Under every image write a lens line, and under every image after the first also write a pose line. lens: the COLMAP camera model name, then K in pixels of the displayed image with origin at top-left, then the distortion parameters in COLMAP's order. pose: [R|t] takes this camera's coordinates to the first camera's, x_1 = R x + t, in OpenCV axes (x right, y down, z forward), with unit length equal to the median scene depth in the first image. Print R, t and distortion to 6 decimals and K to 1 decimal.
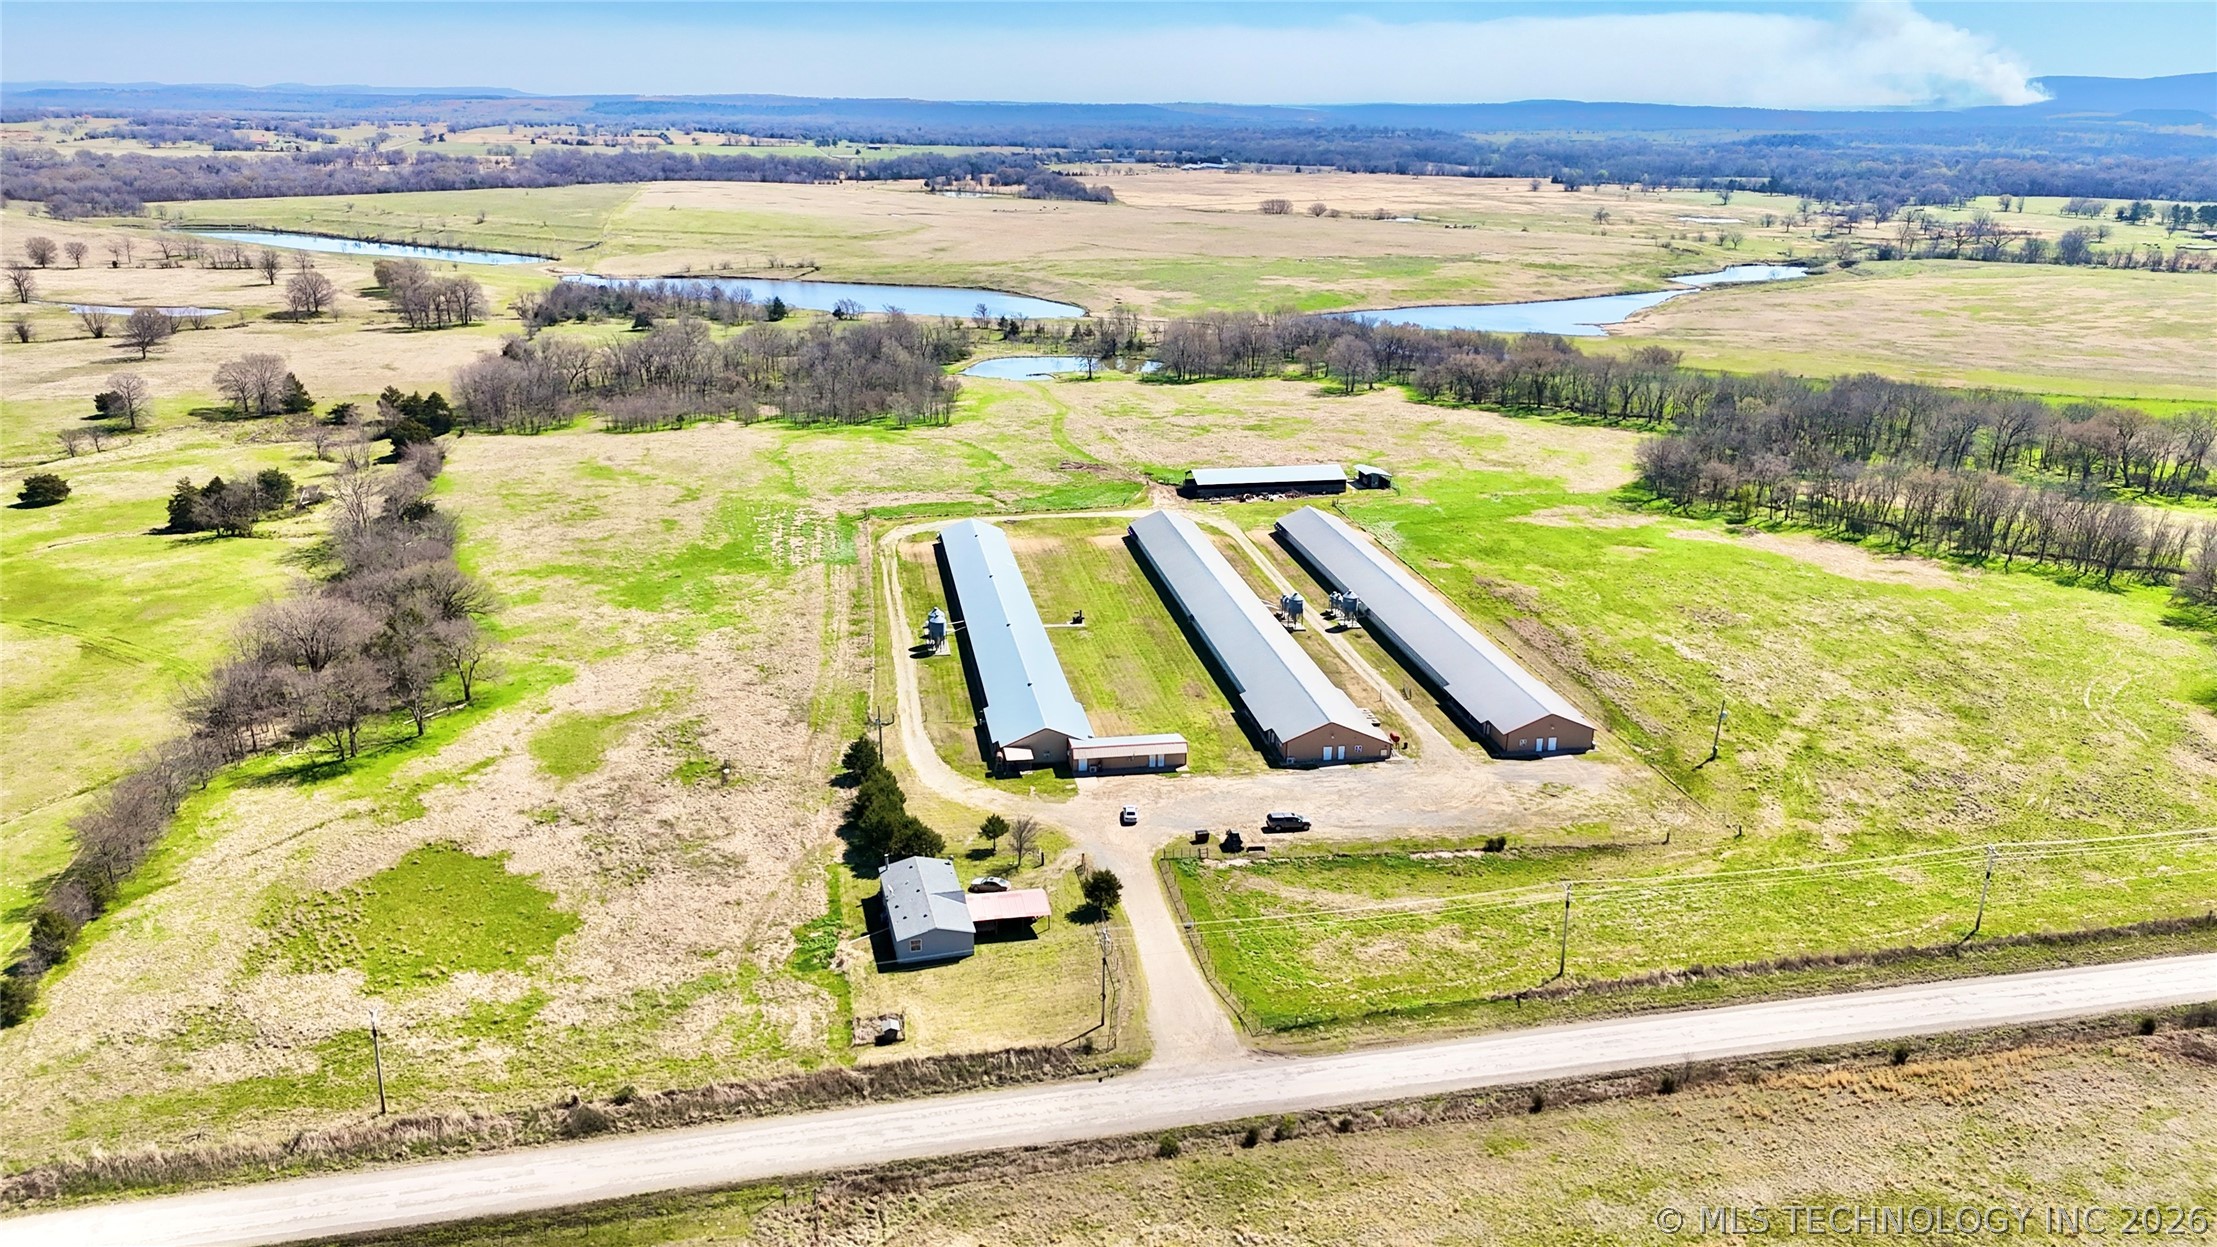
lens RADIAL K [[1622.8, 0, 1108.5], [0, 1622.8, 623.5], [0, 0, 1]] dist [0.081281, -0.090881]
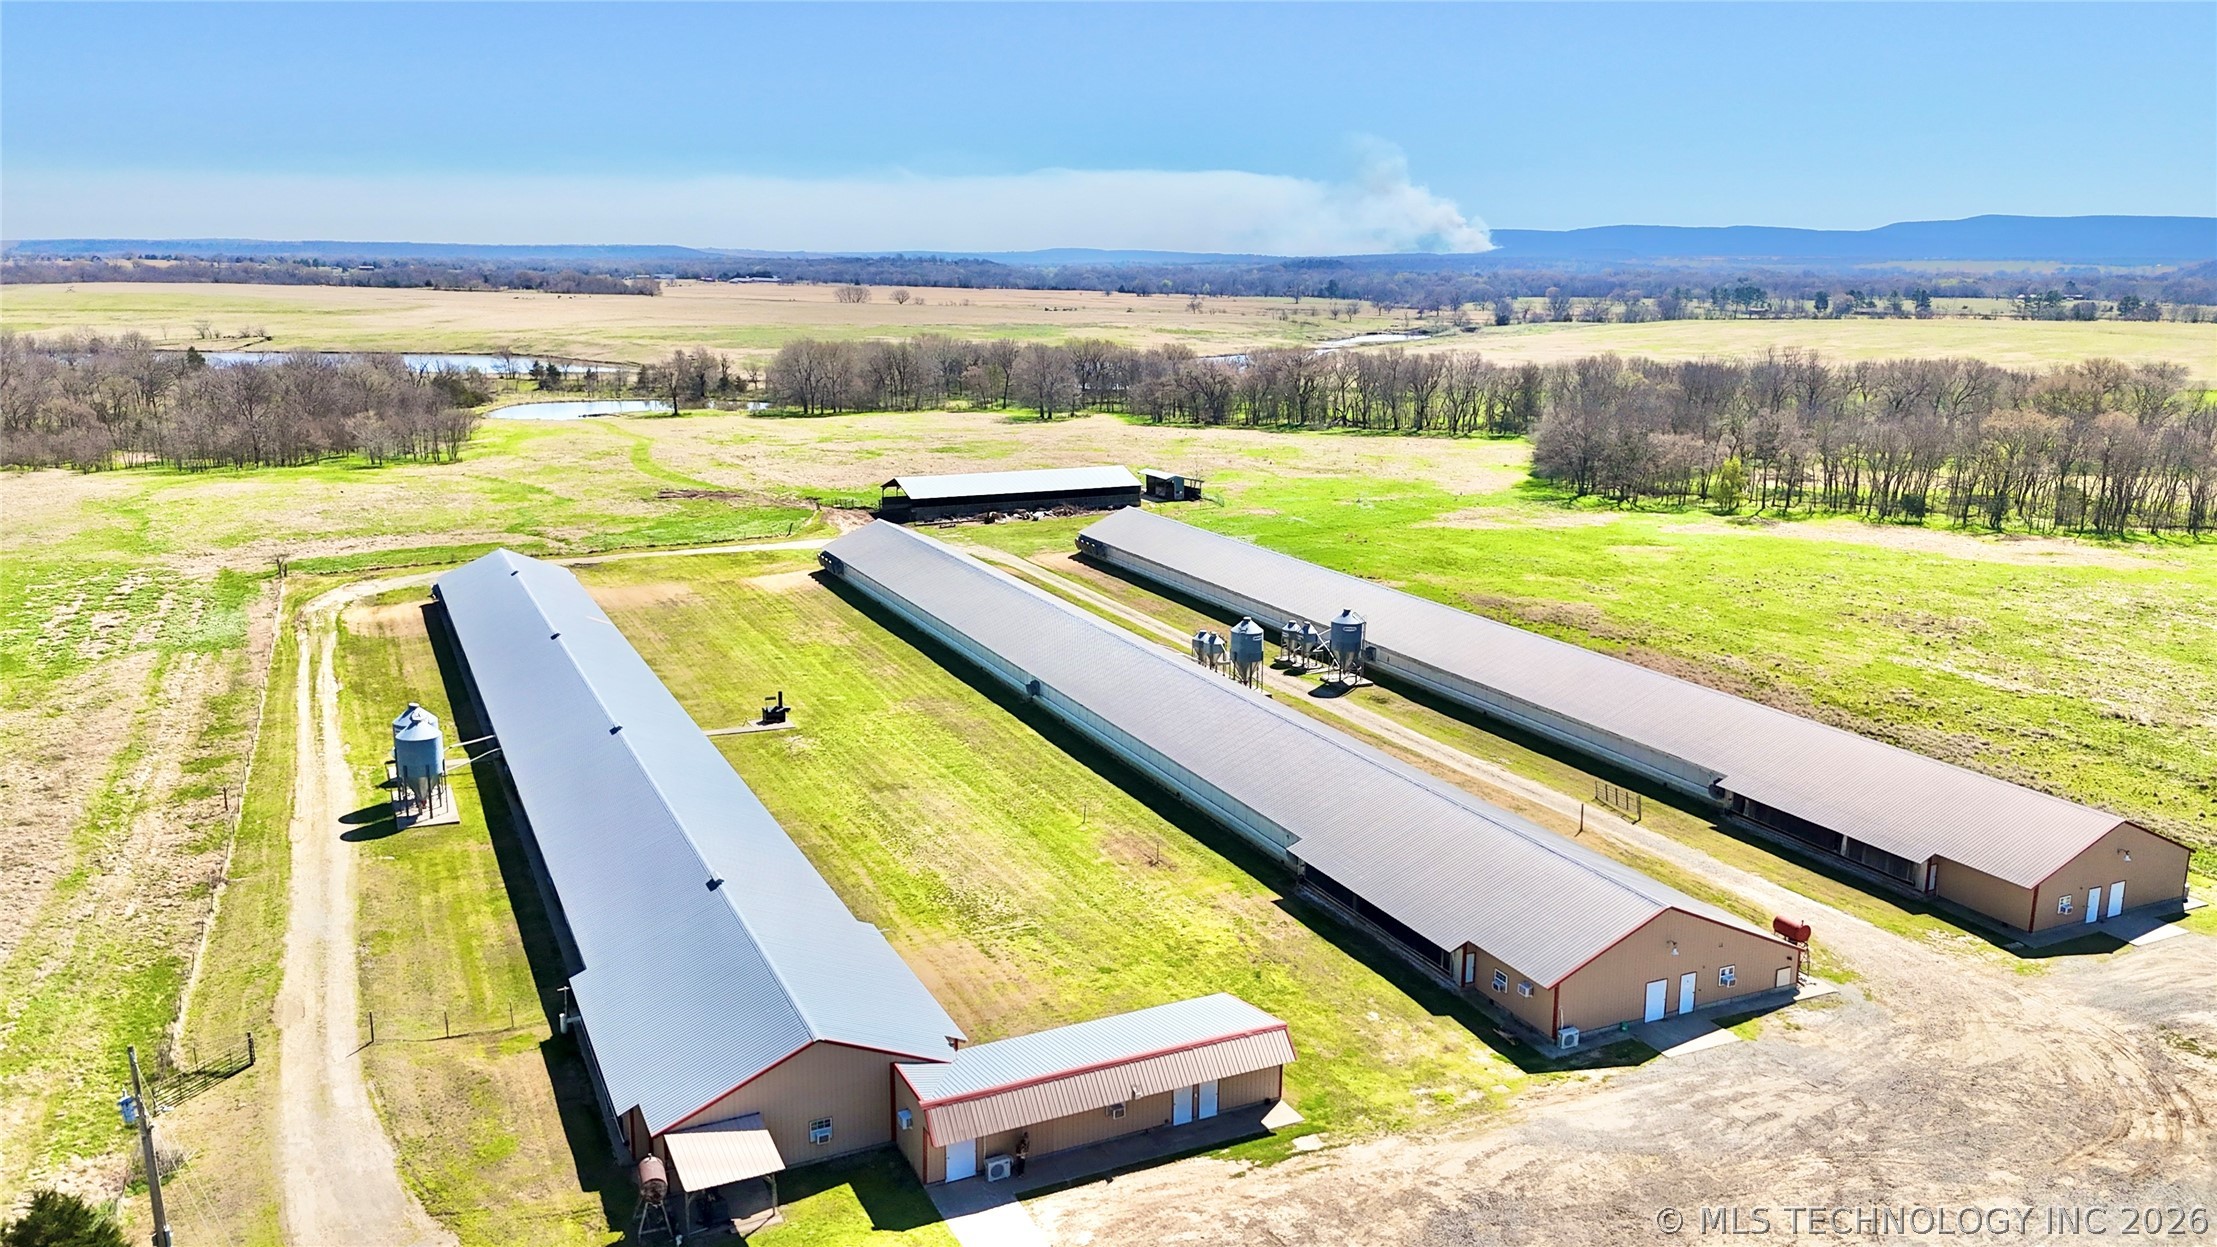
lens RADIAL K [[1622.8, 0, 1108.5], [0, 1622.8, 623.5], [0, 0, 1]] dist [0.081281, -0.090881]
pose [[0.962050, -0.063181, 0.265456, -0.038037], [0.086119, 0.993407, -0.075668, 0.011582], [-0.258926, 0.095657, 0.961149, 0.444298]]
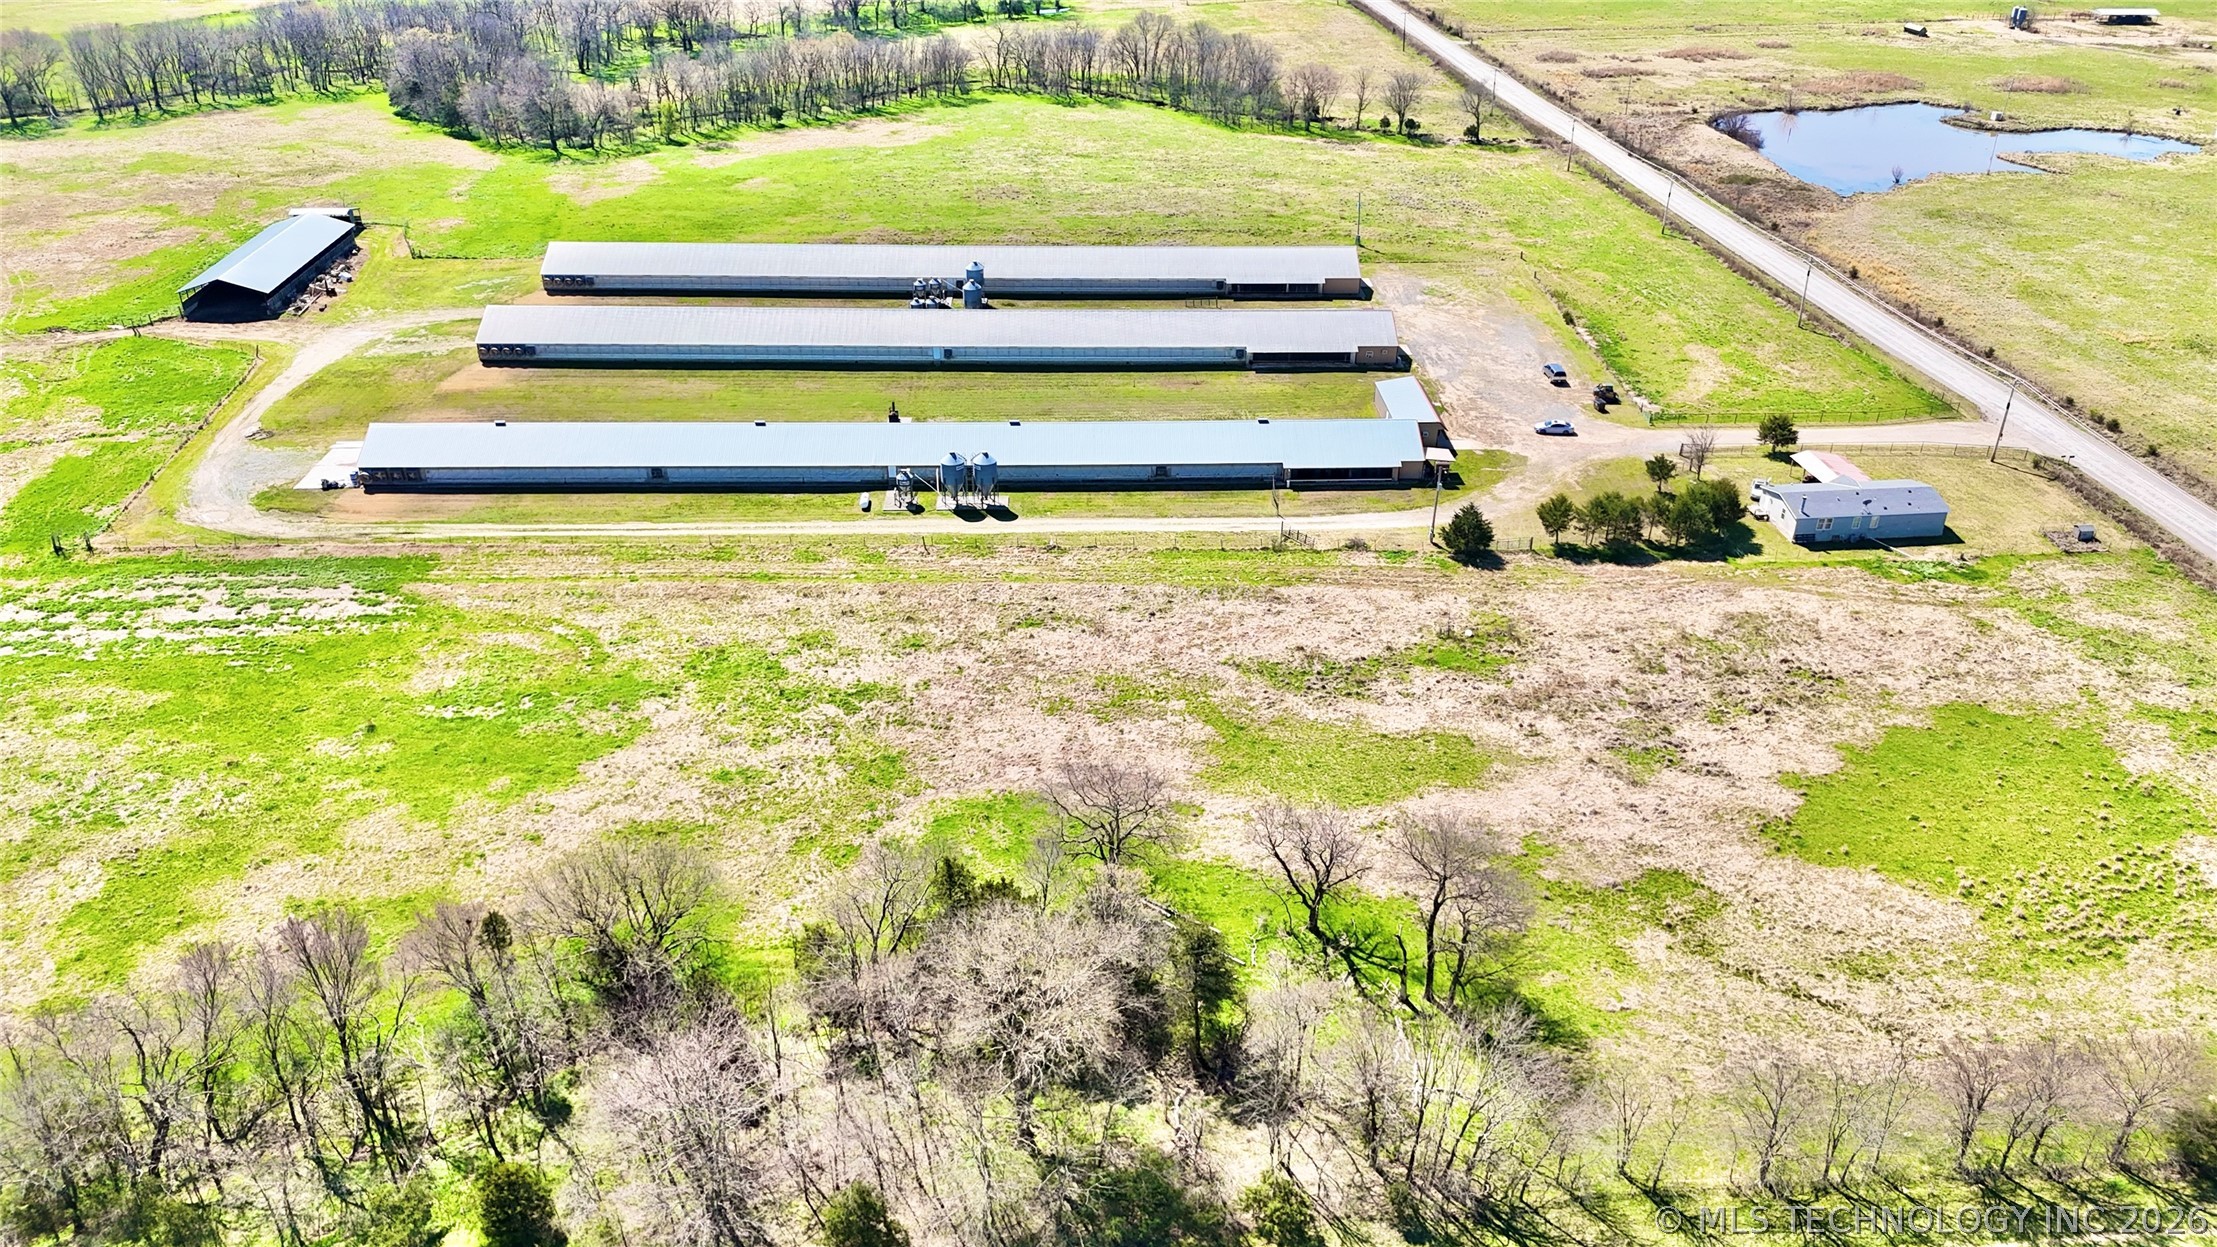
lens RADIAL K [[1622.8, 0, 1108.5], [0, 1622.8, 623.5], [0, 0, 1]] dist [0.081281, -0.090881]
pose [[0.128936, -0.486120, 0.864328, -0.542946], [0.292962, 0.851372, 0.435131, -0.168990], [-0.947390, 0.197111, 0.252187, 0.603129]]
